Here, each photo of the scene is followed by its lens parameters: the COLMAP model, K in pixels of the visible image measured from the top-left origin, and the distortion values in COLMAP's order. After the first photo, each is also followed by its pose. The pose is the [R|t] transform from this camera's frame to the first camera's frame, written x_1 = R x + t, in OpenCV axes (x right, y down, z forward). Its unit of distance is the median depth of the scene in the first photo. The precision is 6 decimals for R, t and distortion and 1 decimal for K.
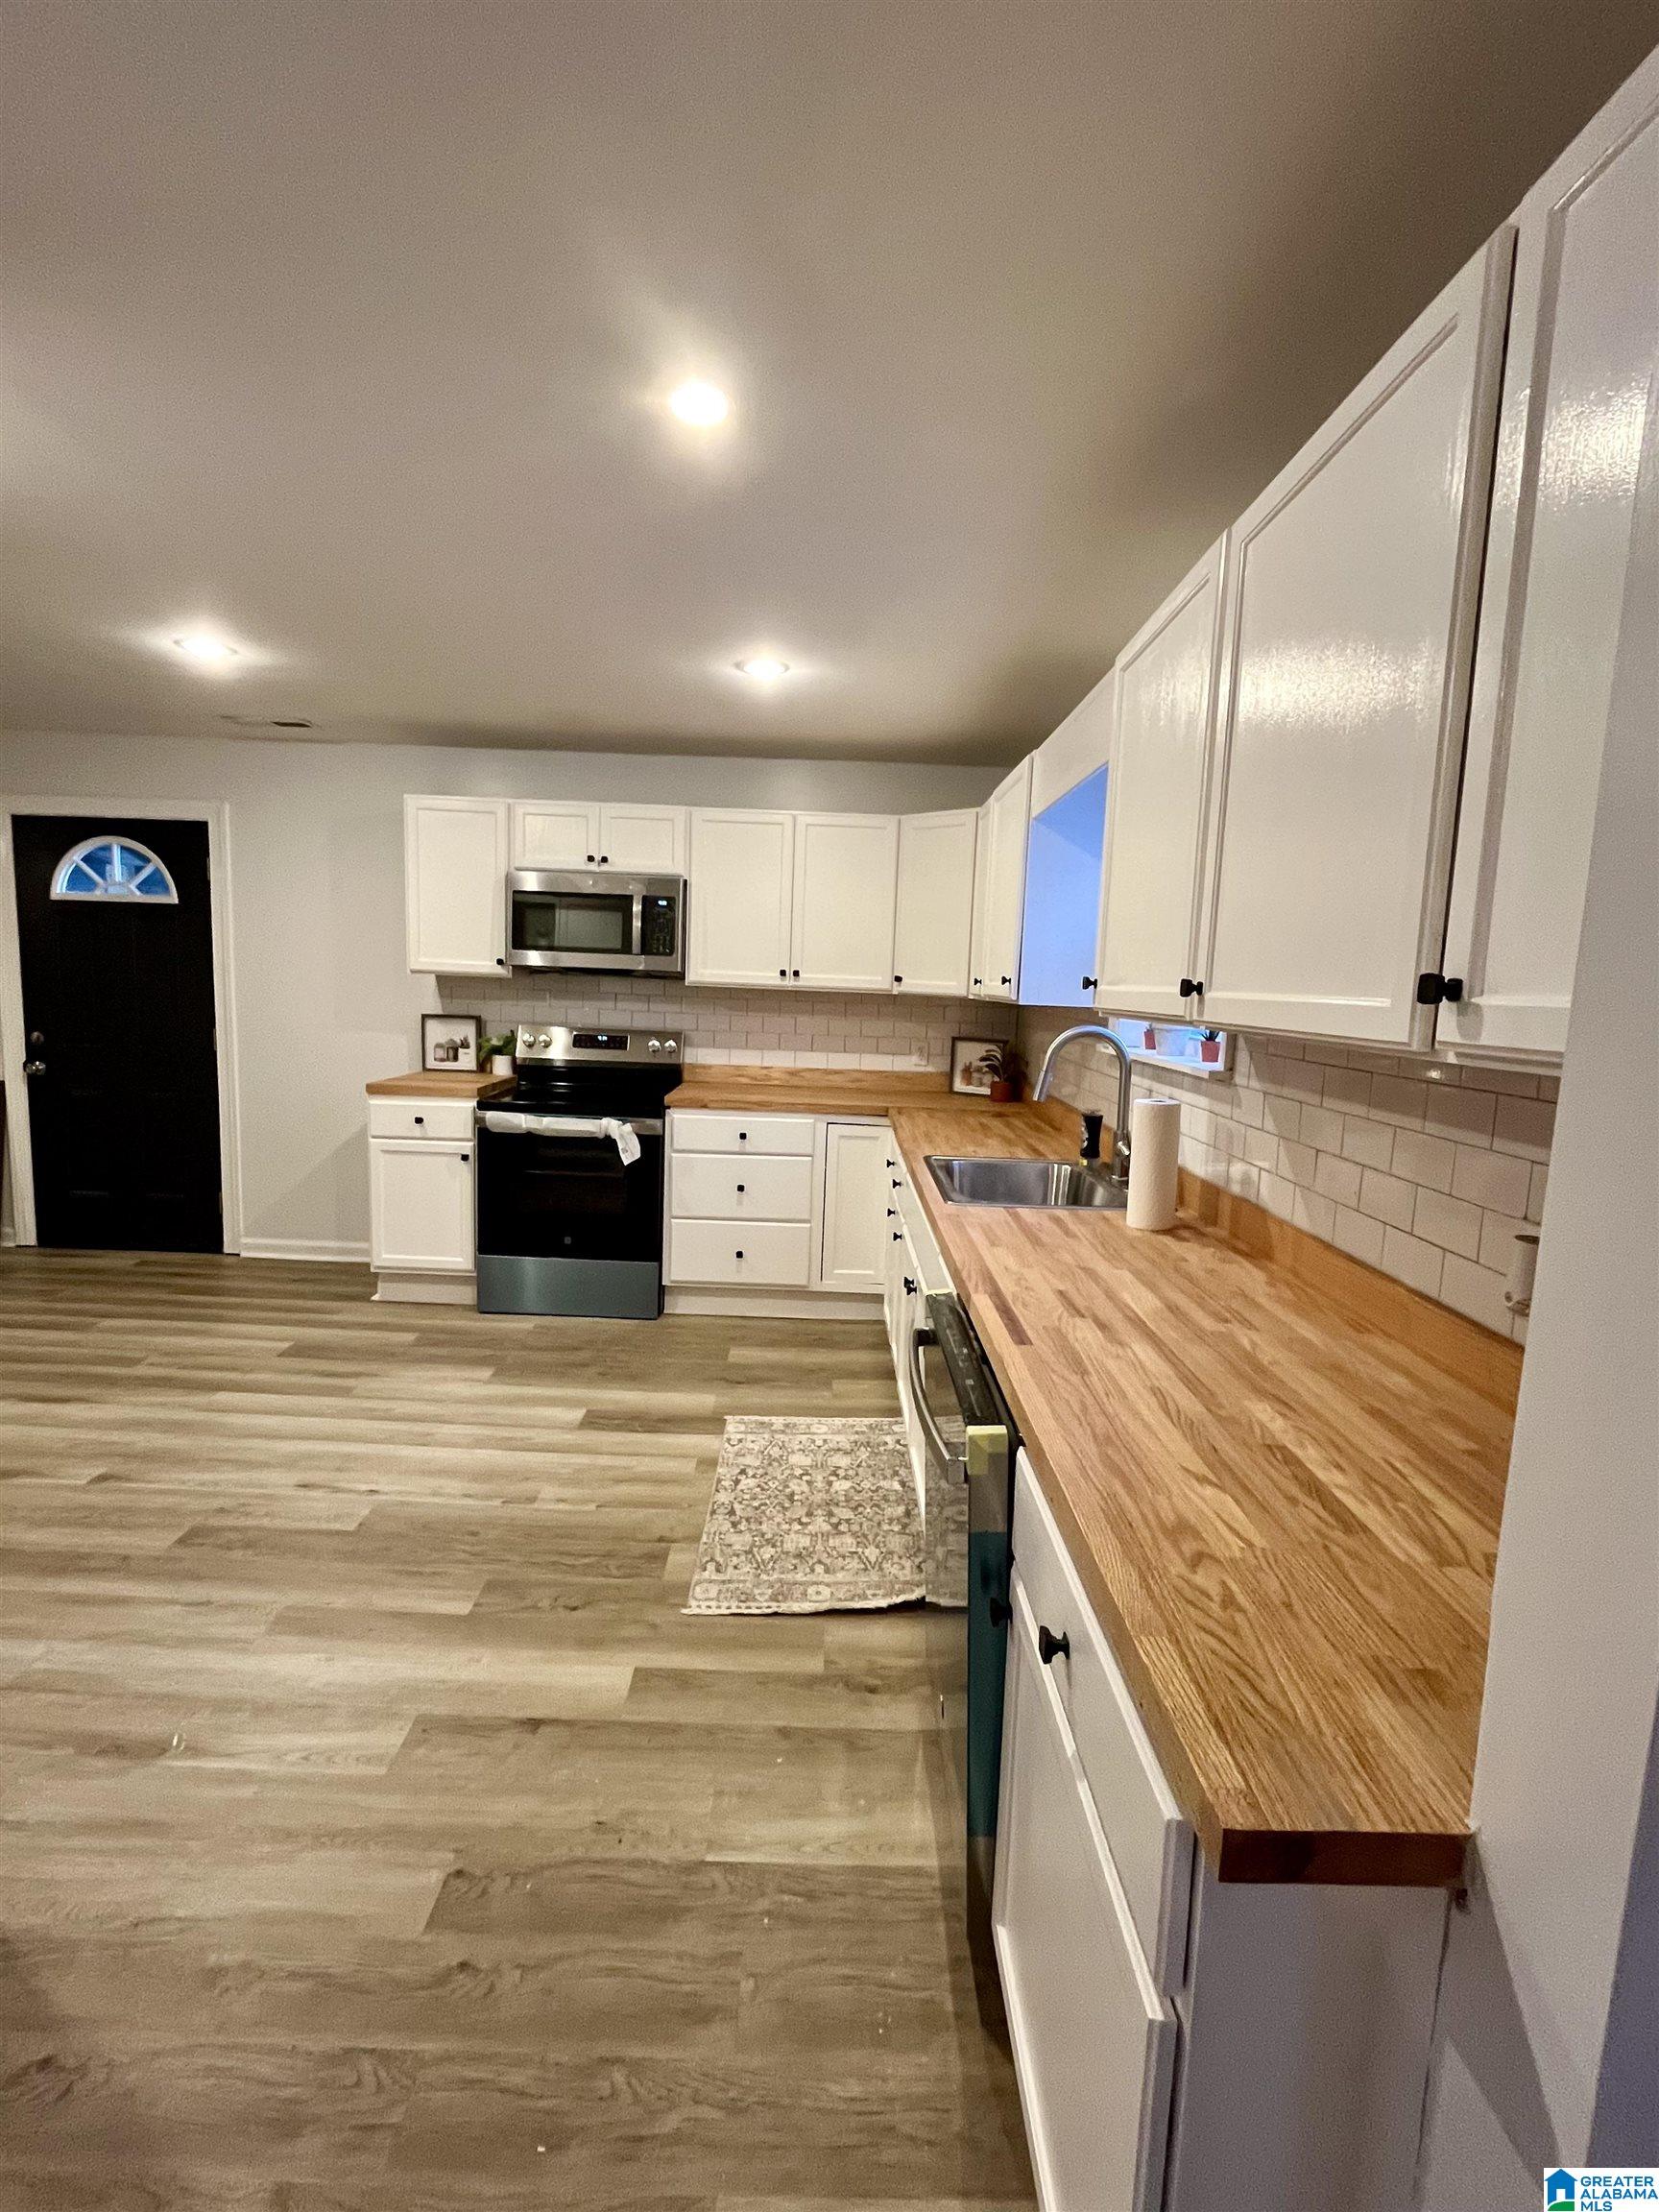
lens RADIAL K [[991.3, 0, 829.4], [0, 991.3, 1098.0], [0, 0, 1]] dist [-0.002963, -0.001746]
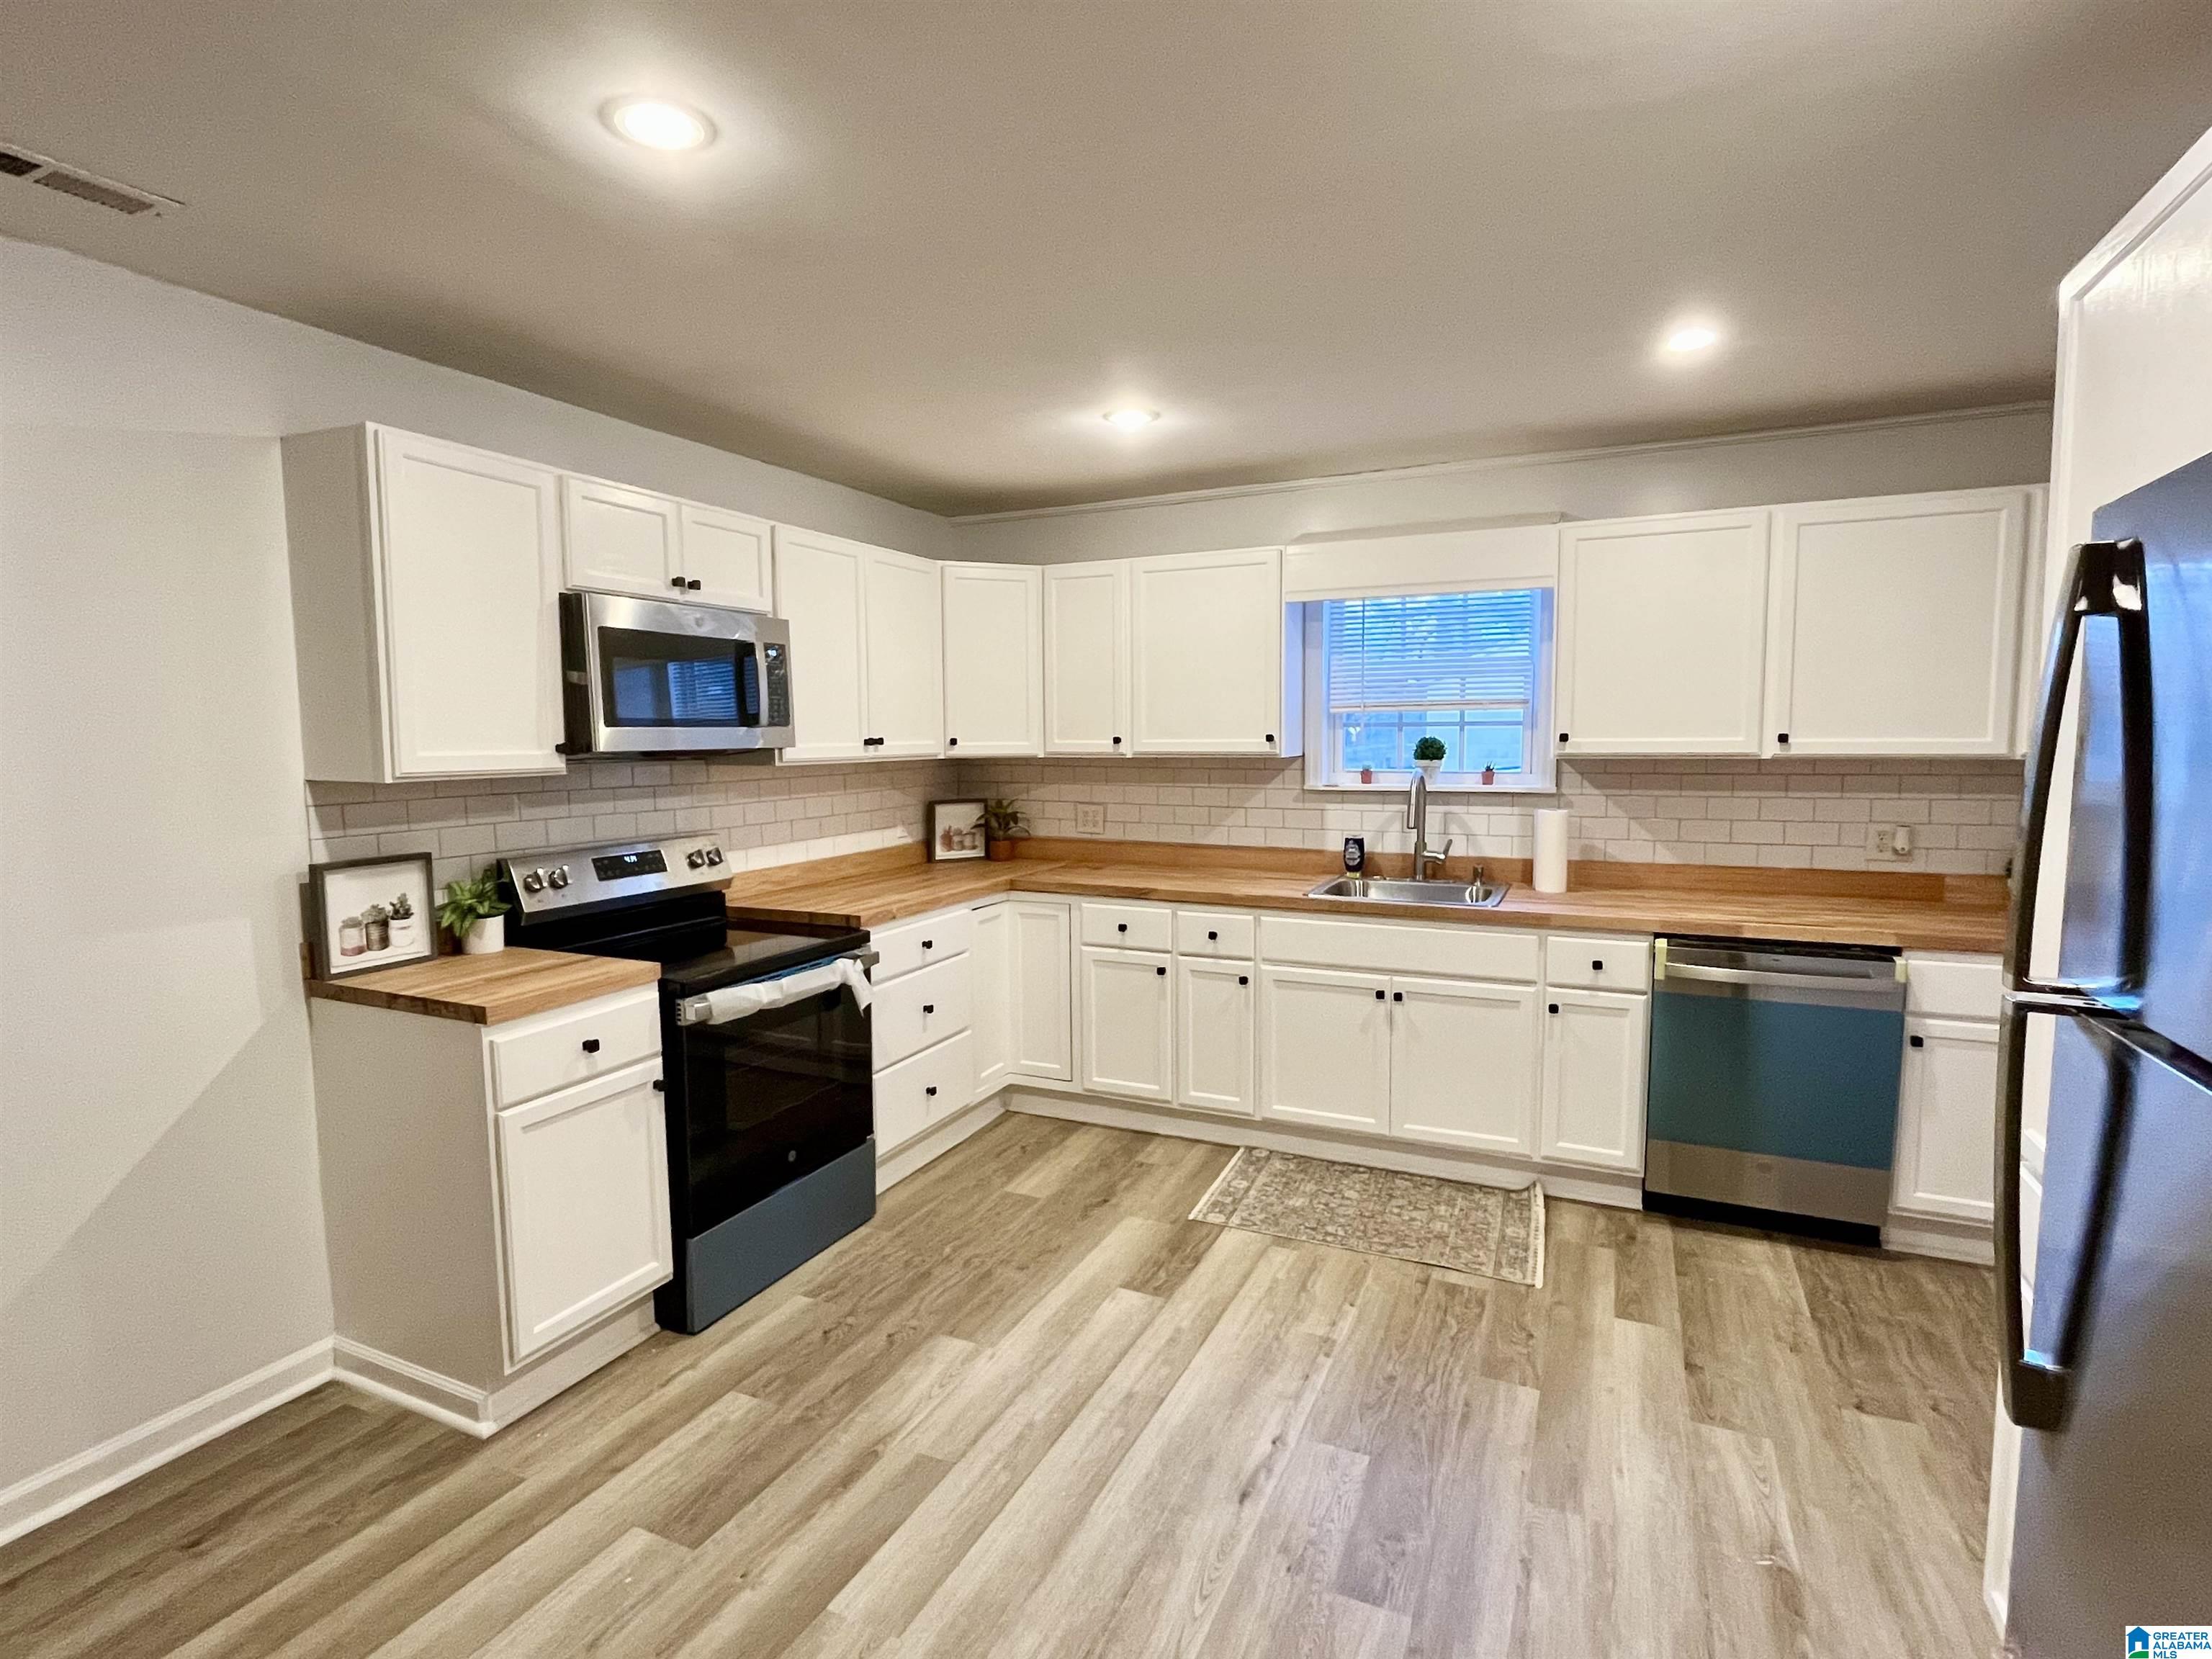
lens RADIAL K [[1102.3, 0, 1096.8], [0, 1102.3, 825.1], [0, 0, 1]] dist [-0.002047, 0.001617]
pose [[0.425497, -0.119734, 0.897004, -0.993723], [0.134458, 0.988571, 0.068176, -0.122036], [-0.894915, 0.091600, 0.436734, 0.572498]]
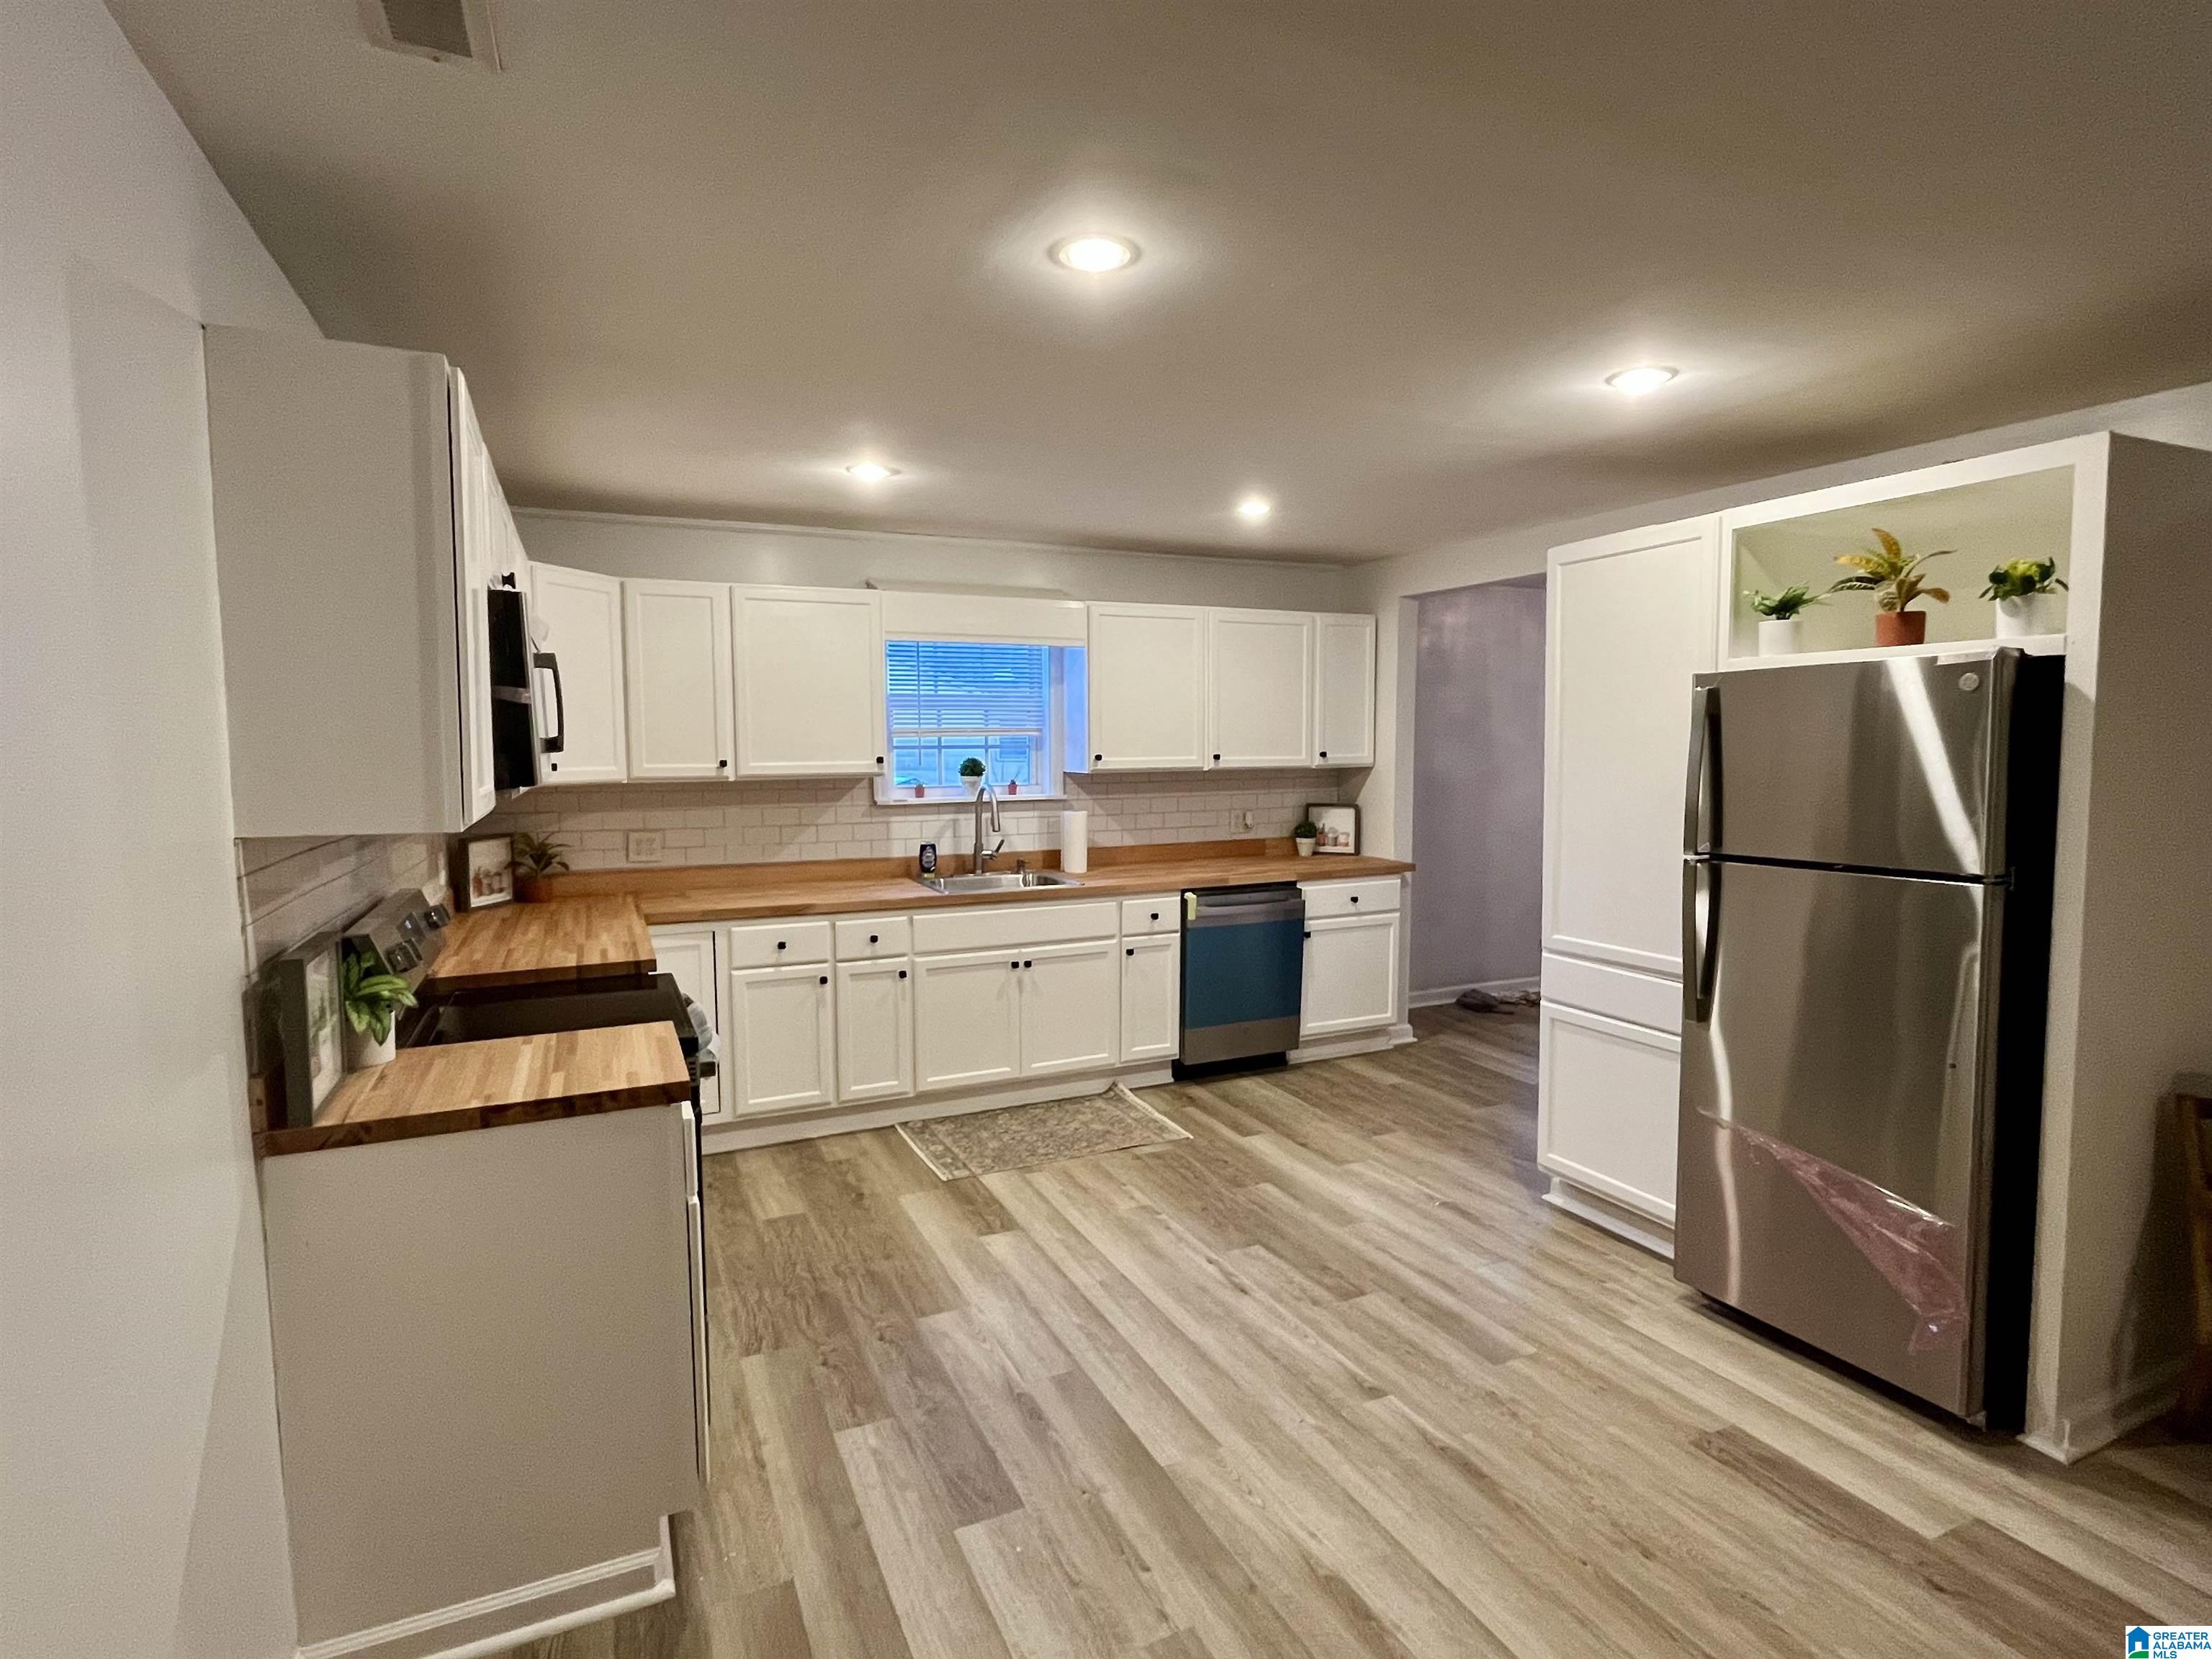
lens RADIAL K [[1102.3, 0, 1099.3], [0, 1102.3, 828.6], [0, 0, 1]] dist [-0.002047, 0.001617]
pose [[-0.418981, -0.108803, 0.901453, -1.162415], [0.100532, 0.981132, 0.165146, -0.220745], [-0.902413, 0.159818, -0.400137, 1.223101]]
